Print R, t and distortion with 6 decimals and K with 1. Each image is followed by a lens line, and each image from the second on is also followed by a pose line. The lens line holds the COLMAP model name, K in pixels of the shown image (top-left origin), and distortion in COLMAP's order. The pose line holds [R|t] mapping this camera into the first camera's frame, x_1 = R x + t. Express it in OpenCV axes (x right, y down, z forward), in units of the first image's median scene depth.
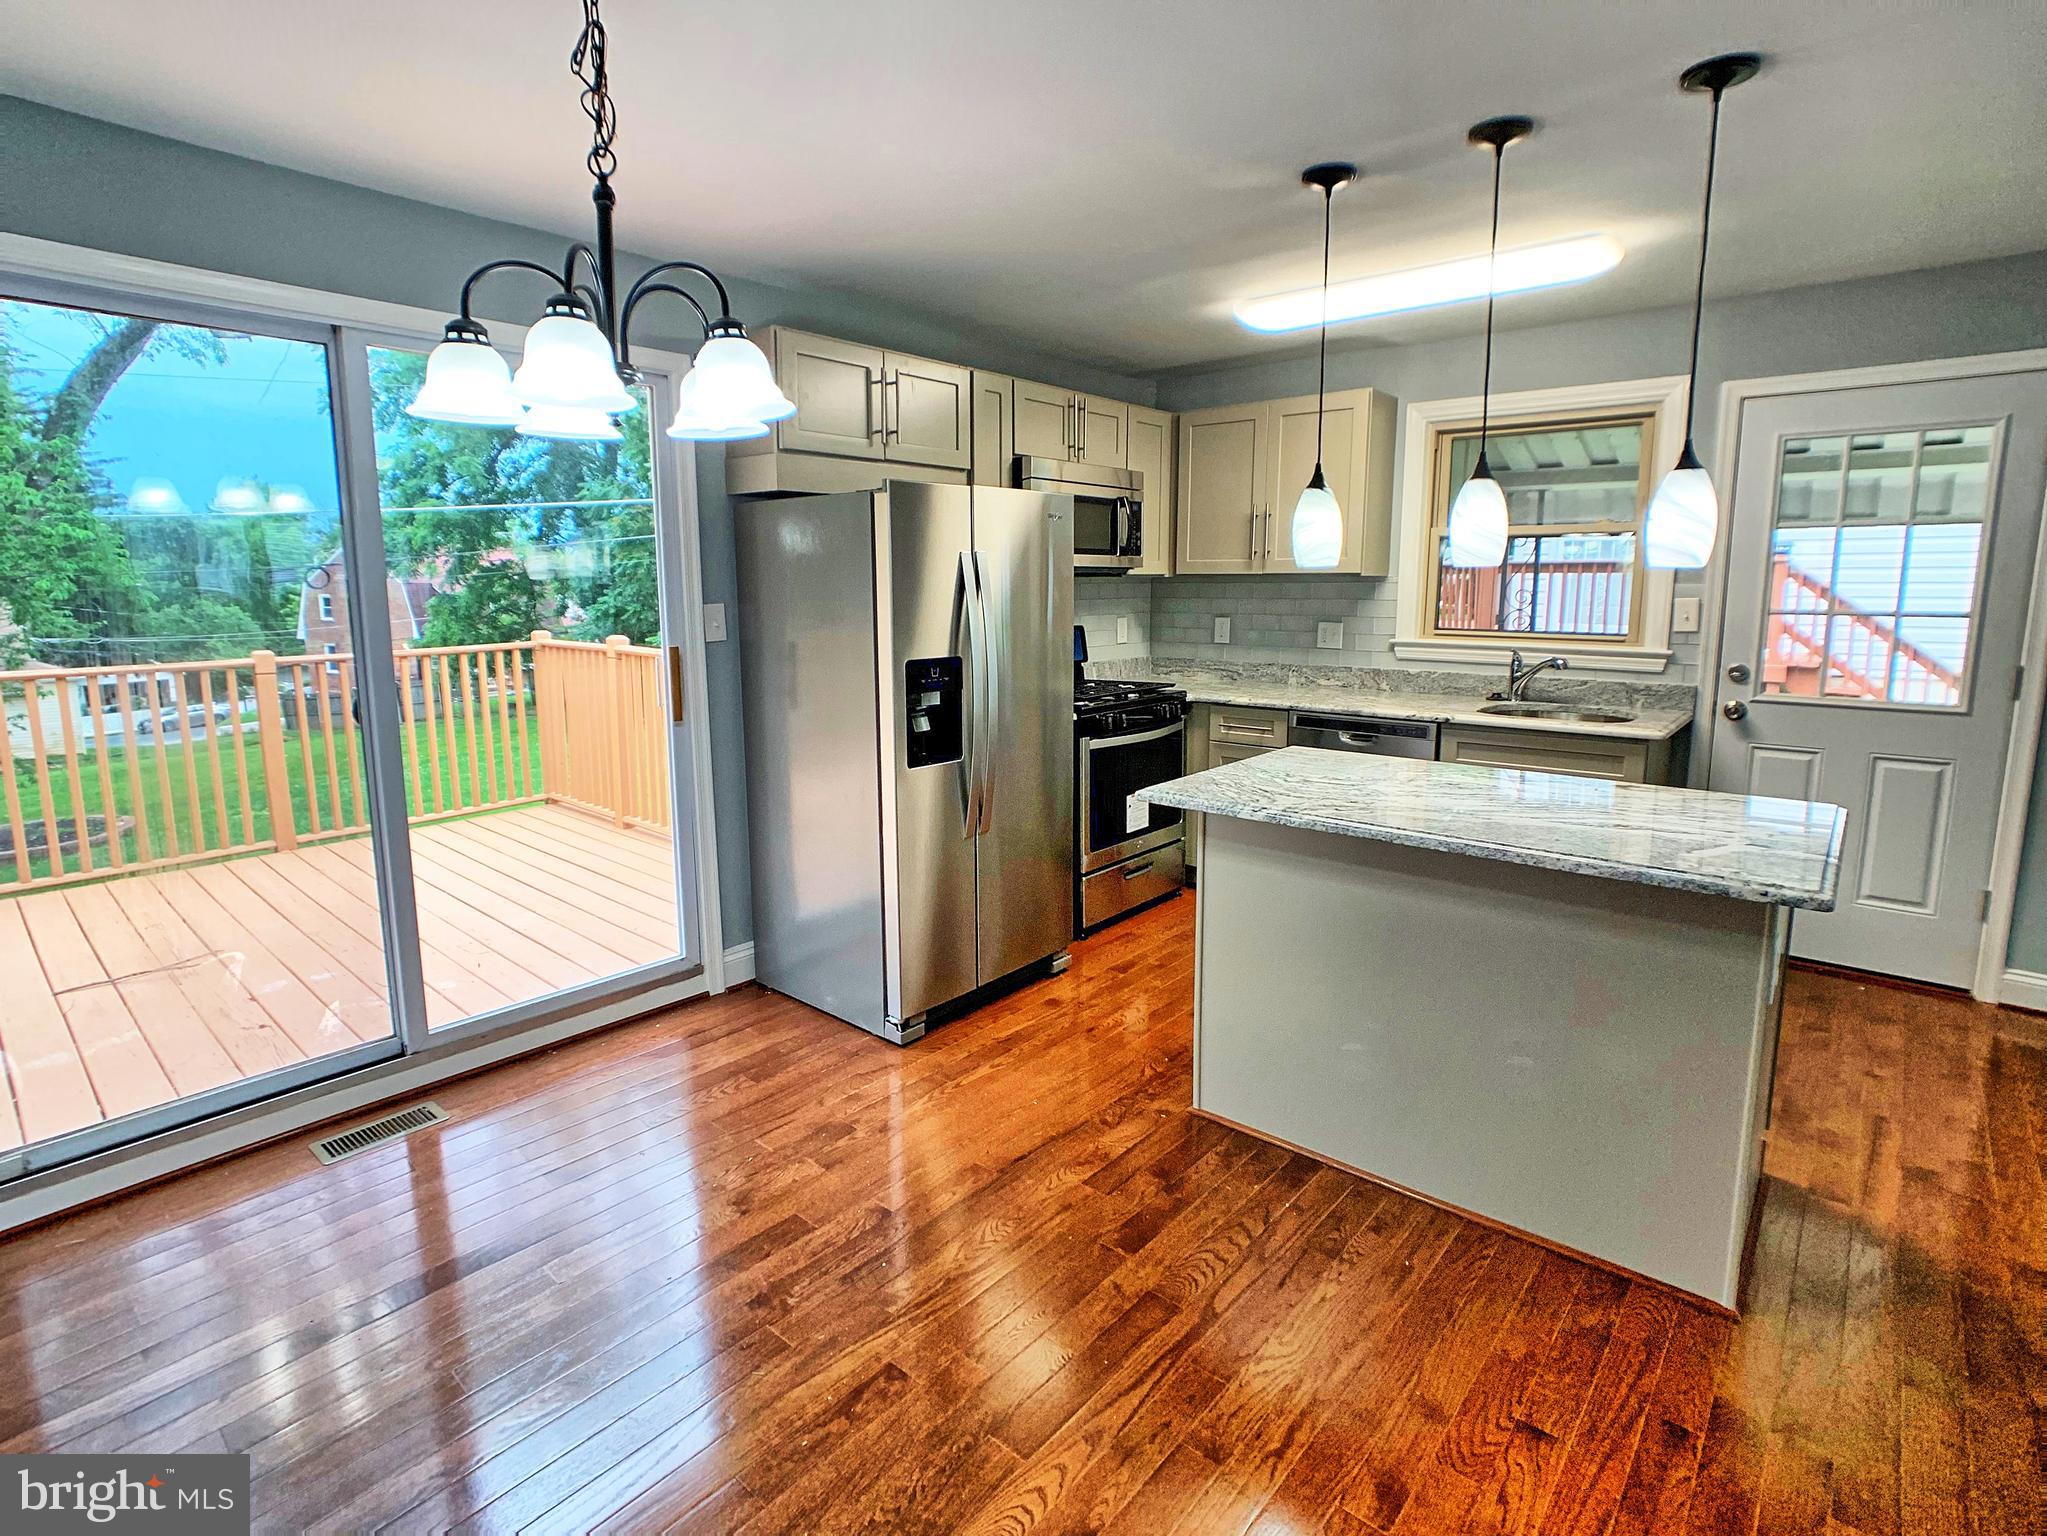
lens RADIAL K [[1014.6, 0, 1027.2], [0, 1014.6, 736.9], [0, 0, 1]] dist [-0.022049, -0.000573]
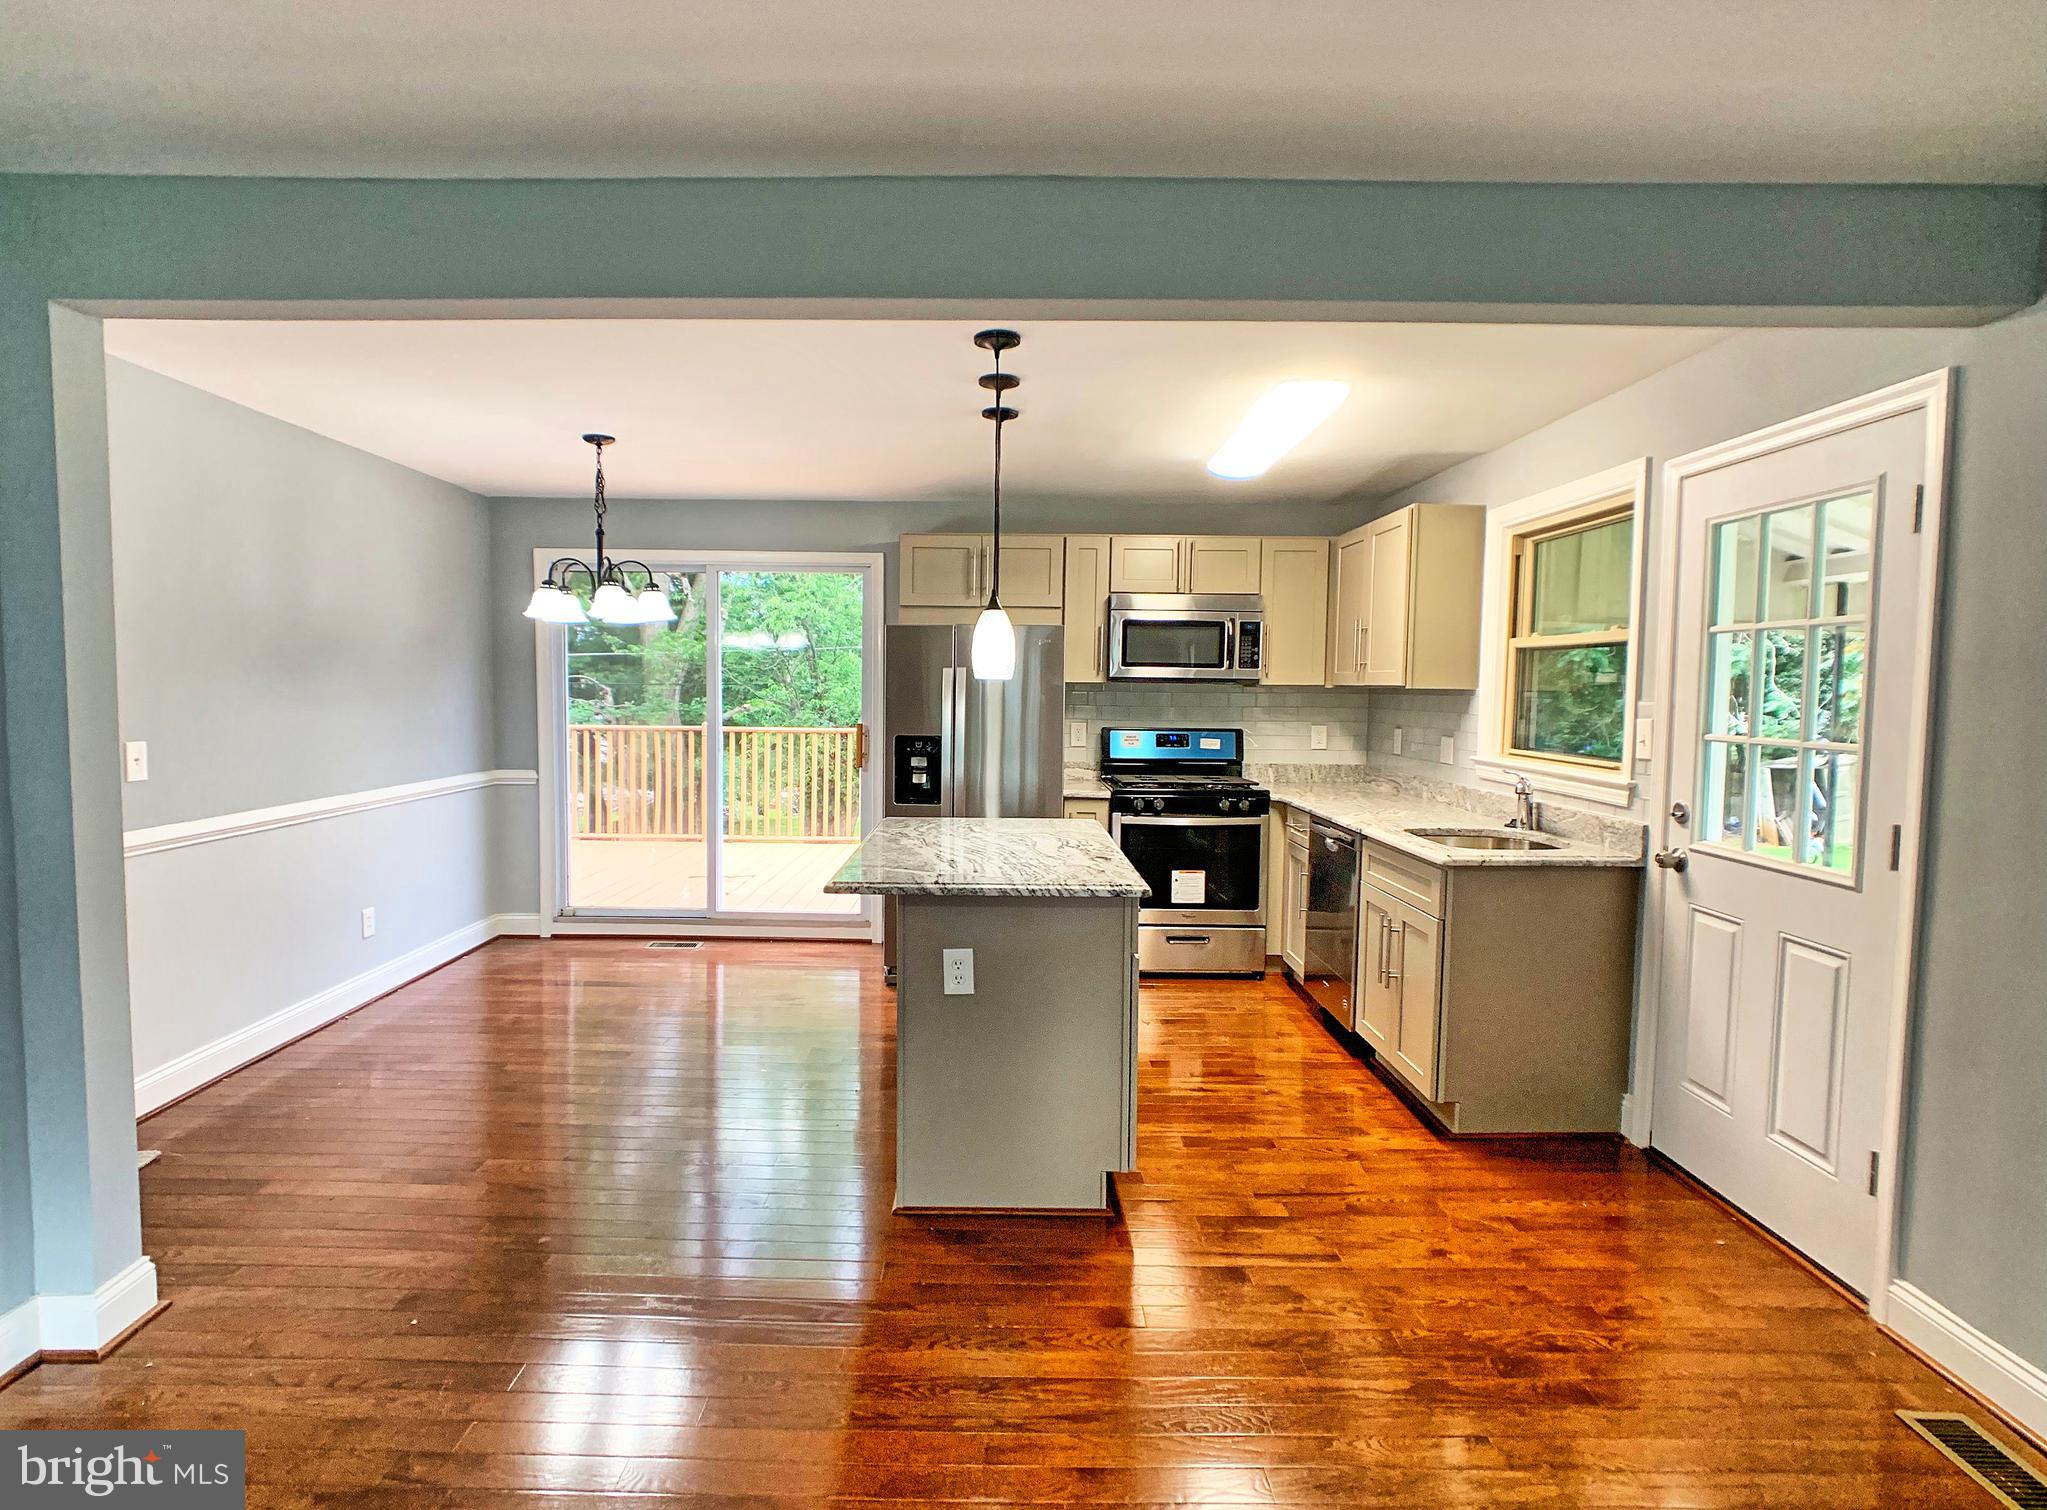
lens RADIAL K [[1074.5, 0, 1023.5], [0, 1074.5, 755.0], [0, 0, 1]] dist [-0.016622, -0.000103]
pose [[0.645889, 0.061413, -0.760957, 0.989715], [-0.130772, 0.990927, -0.031025, -0.014053], [0.752148, 0.119550, 0.648060, 0.046569]]
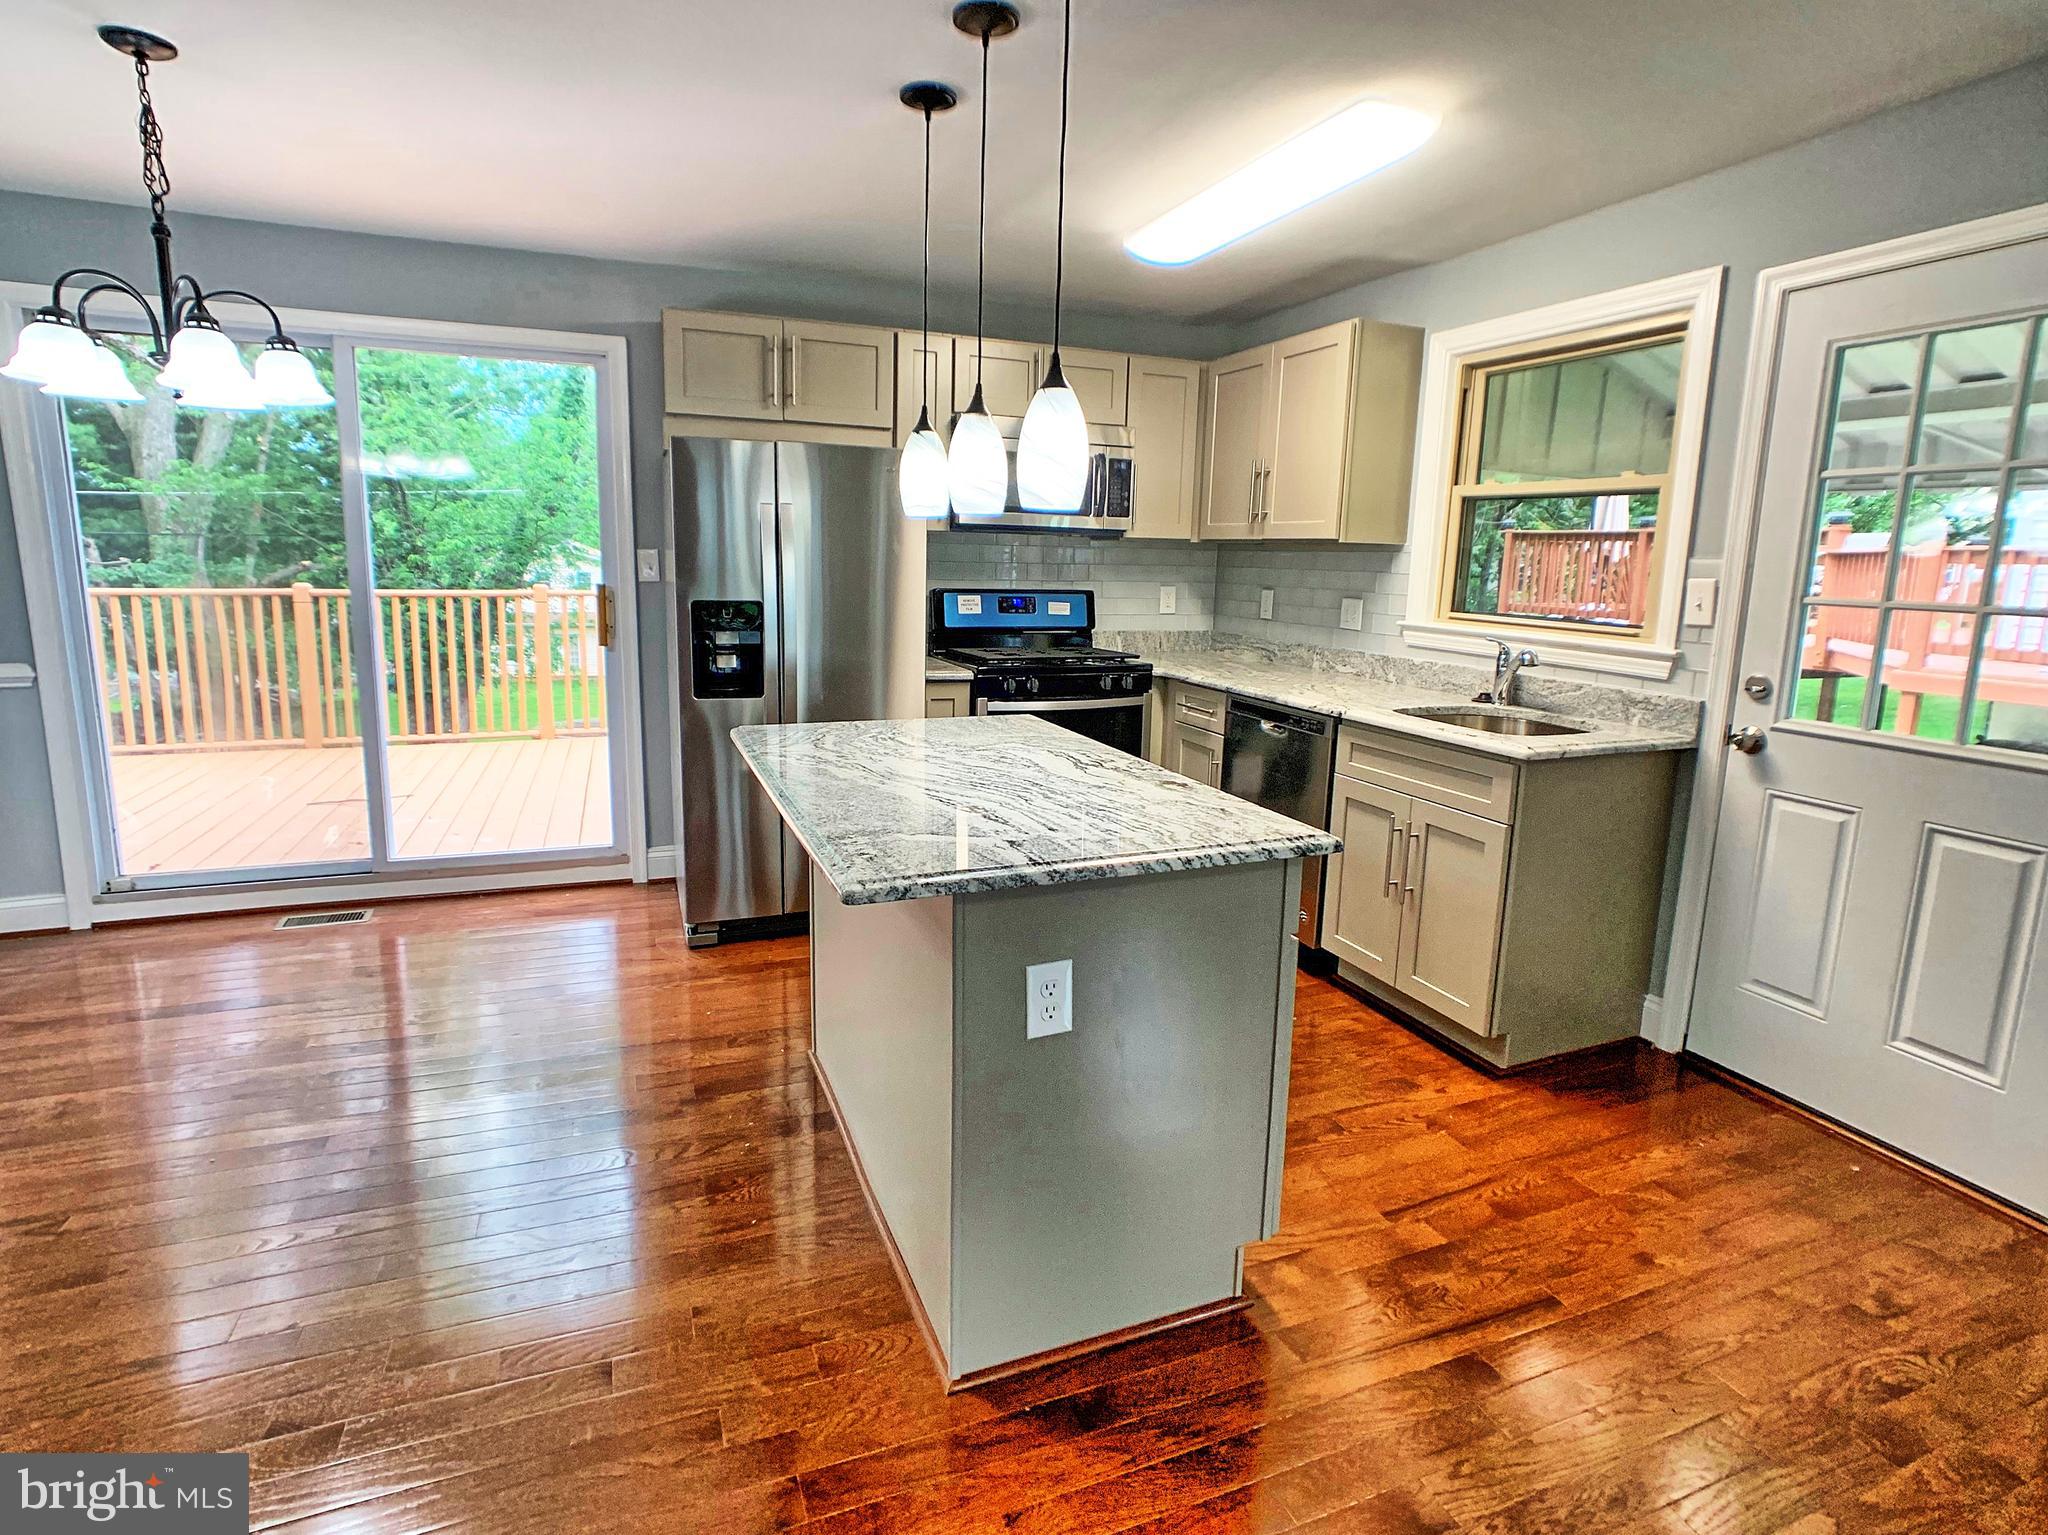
lens RADIAL K [[1039.3, 0, 1039.8], [0, 1039.3, 734.7], [0, 0, 1]] dist [-0.033288, 0.011770]
pose [[0.885062, 0.105086, -0.453456, 0.575400], [-0.098821, 0.994396, 0.037566, -0.007488], [0.454862, 0.011562, 0.890487, 0.127545]]
